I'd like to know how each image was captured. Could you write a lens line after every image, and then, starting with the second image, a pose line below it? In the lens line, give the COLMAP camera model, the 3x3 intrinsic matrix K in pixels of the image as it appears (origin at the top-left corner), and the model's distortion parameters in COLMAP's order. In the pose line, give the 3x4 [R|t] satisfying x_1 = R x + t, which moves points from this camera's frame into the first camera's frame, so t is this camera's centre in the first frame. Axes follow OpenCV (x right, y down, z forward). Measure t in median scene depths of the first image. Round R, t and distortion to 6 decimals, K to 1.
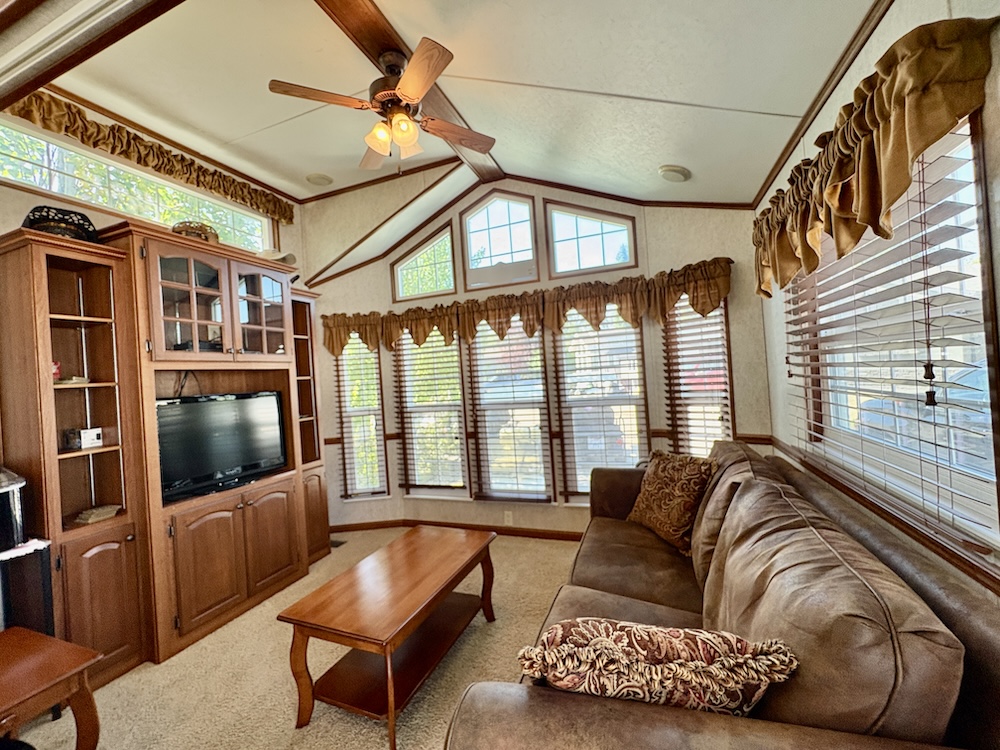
lens RADIAL K [[401.2, 0, 495.7], [0, 401.2, 375.3], [0, 0, 1]] dist [0.002731, -0.000064]
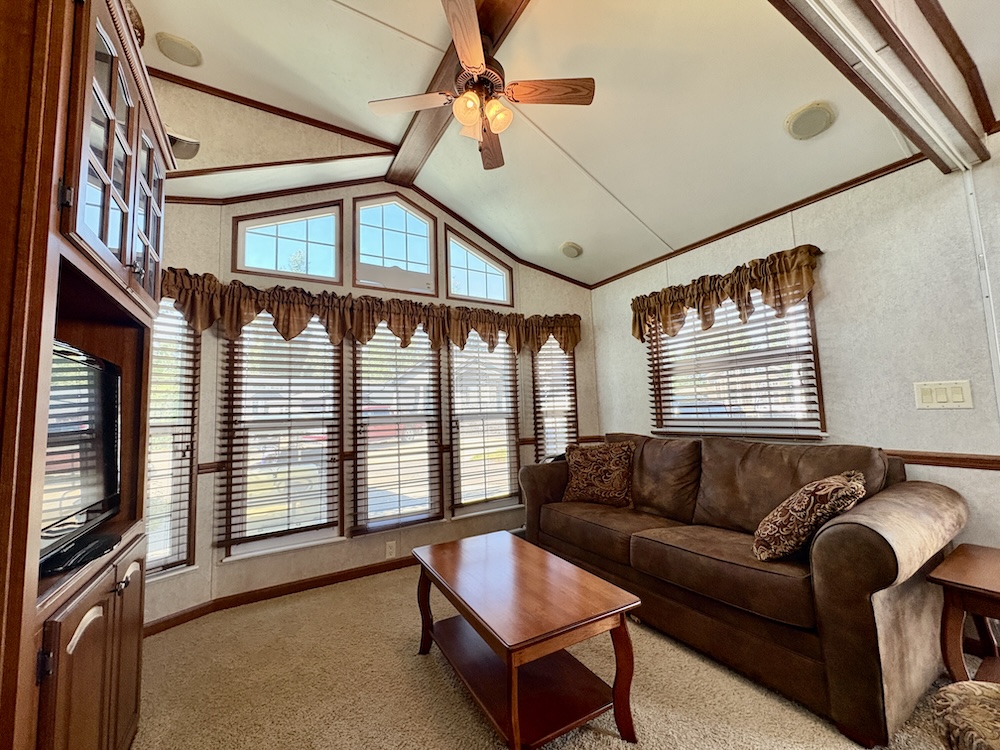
lens RADIAL K [[401.2, 0, 494.0], [0, 401.2, 375.0], [0, 0, 1]] dist [0.002731, -0.000064]
pose [[0.621987, 0.117019, 0.774234, -0.562946], [-0.011522, 0.990031, -0.140379, 0.103358], [-0.782943, 0.078394, 0.617134, 0.262272]]
